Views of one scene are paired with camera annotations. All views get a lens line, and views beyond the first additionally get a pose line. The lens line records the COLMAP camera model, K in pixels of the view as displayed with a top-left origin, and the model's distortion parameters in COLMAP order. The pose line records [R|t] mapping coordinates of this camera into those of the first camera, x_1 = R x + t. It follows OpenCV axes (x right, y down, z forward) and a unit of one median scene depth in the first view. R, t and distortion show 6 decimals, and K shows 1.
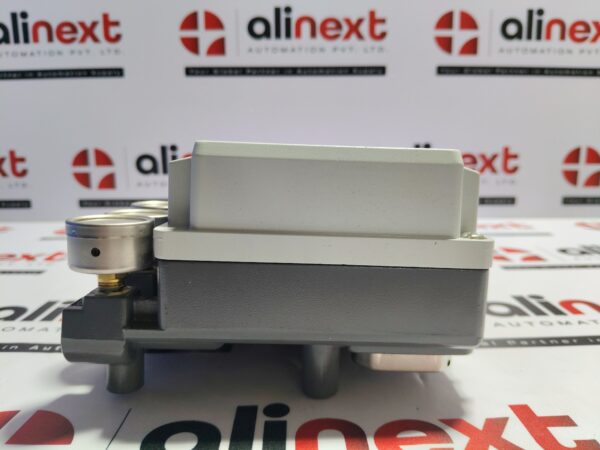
lens RADIAL K [[467.2, 0, 300.0], [0, 467.2, 225.0], [0, 0, 1]] dist [-0.069778, -0.002032]
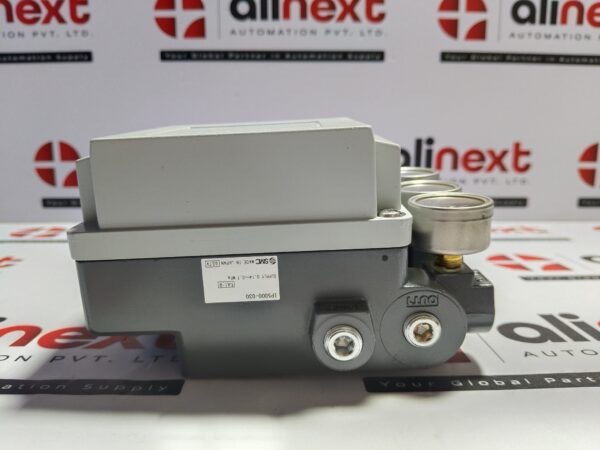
lens RADIAL K [[467.2, 0, 300.0], [0, 467.2, 225.0], [0, 0, 1]] dist [-0.069778, -0.002032]
pose [[0.999961, 0.004694, 0.007526, 0.016962], [-0.004622, 0.999944, -0.009567, 0.002961], [-0.007571, 0.009532, 0.999926, 0.109578]]
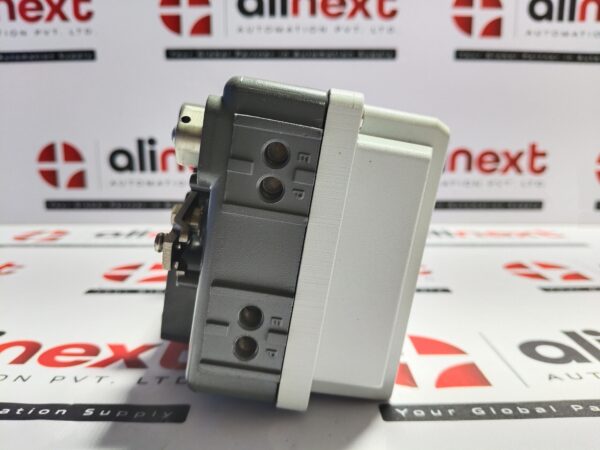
lens RADIAL K [[471.7, 0, 300.0], [0, 471.7, 225.0], [0, 0, 1]] dist [-0.080886, 0.003879]
pose [[0.999953, 0.007638, -0.005919, 0.012580], [-0.007639, 0.999971, -0.000030, -0.012215], [0.005918, 0.000075, 0.999982, 0.128127]]
